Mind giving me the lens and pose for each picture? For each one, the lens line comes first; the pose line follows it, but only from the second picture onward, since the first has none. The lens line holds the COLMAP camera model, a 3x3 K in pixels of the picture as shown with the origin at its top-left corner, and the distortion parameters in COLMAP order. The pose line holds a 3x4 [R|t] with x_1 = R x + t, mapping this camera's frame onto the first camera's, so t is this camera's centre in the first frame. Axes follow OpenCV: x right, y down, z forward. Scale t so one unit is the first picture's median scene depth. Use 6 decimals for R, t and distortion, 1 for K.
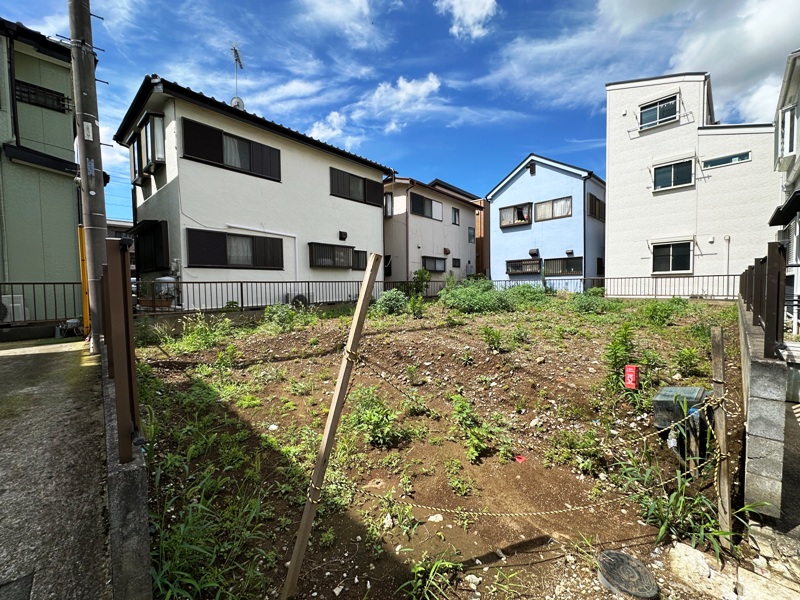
lens RADIAL K [[316.2, 0, 399.2], [0, 316.2, 297.5], [0, 0, 1]] dist [-0.001754, 0.000095]
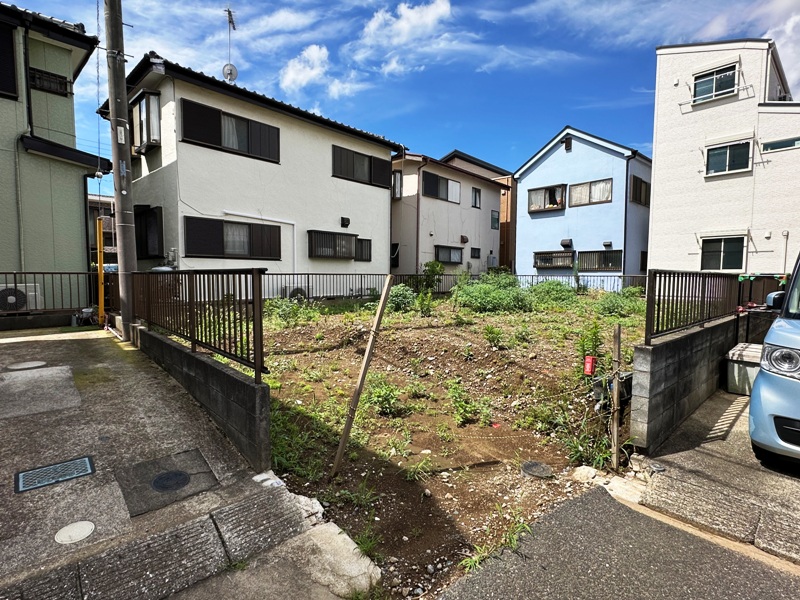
lens RADIAL K [[411.1, 0, 400.3], [0, 411.1, 306.8], [0, 0, 1]] dist [0.000421, -0.000132]
pose [[0.999566, 0.023653, -0.017586, 0.003601], [-0.022945, 0.998958, 0.039455, -0.008849], [0.018501, -0.039034, 0.999067, -0.203707]]
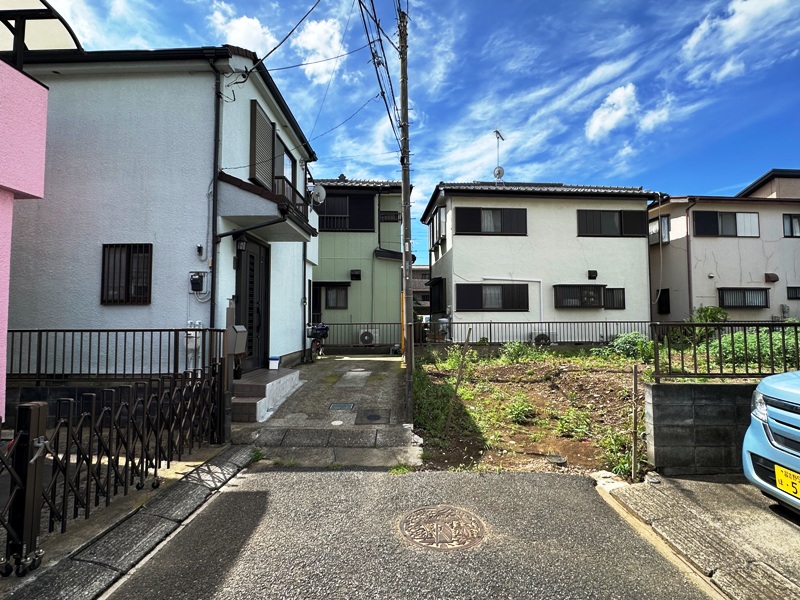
lens RADIAL K [[411.1, 0, 400.3], [0, 411.1, 306.8], [0, 0, 1]] dist [0.000421, -0.000132]
pose [[0.704347, -0.010104, -0.709784, 0.381139], [-0.034764, 0.998208, -0.048707, -0.018125], [0.709005, 0.058981, 0.702733, -0.384319]]
